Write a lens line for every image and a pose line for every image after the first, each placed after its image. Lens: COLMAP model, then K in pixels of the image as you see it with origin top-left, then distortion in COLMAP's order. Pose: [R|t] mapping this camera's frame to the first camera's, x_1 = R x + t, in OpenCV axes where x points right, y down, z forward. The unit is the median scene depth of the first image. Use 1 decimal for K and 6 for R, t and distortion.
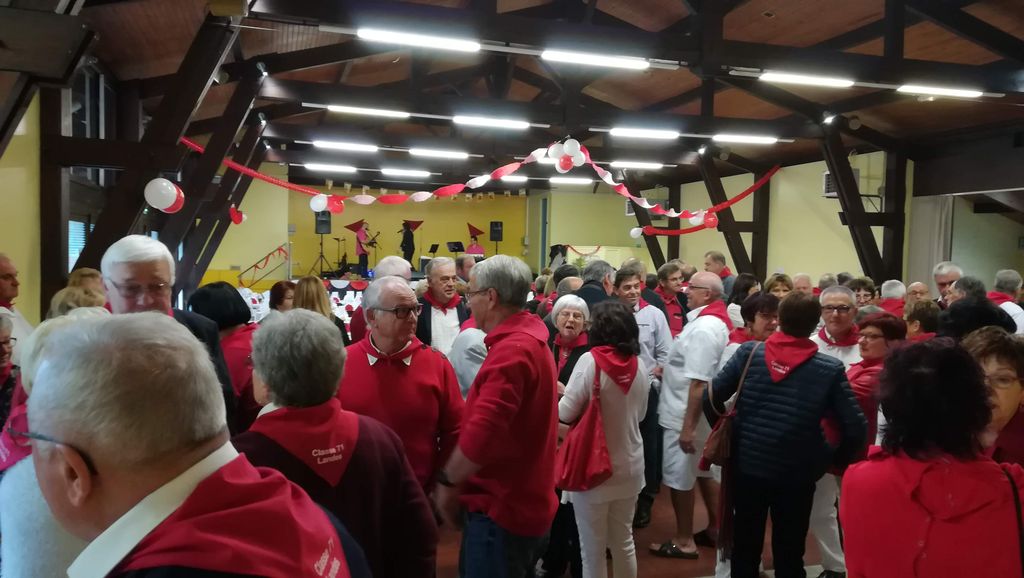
lens RADIAL K [[778.7, 0, 515.4], [0, 778.7, 287.4], [0, 0, 1]] dist [0.027116, -0.002421]
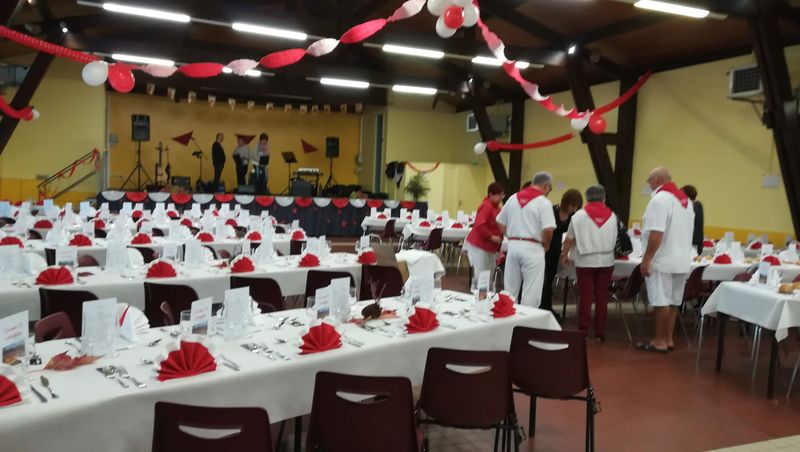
lens RADIAL K [[608.4, 0, 401.4], [0, 608.4, 257.1], [0, 0, 1]] dist [0.027116, -0.002421]
pose [[0.994337, 0.003000, 0.106228, -0.021807], [-0.011455, 0.996804, 0.079066, 0.005683], [-0.105651, -0.079835, 0.991193, 0.251242]]
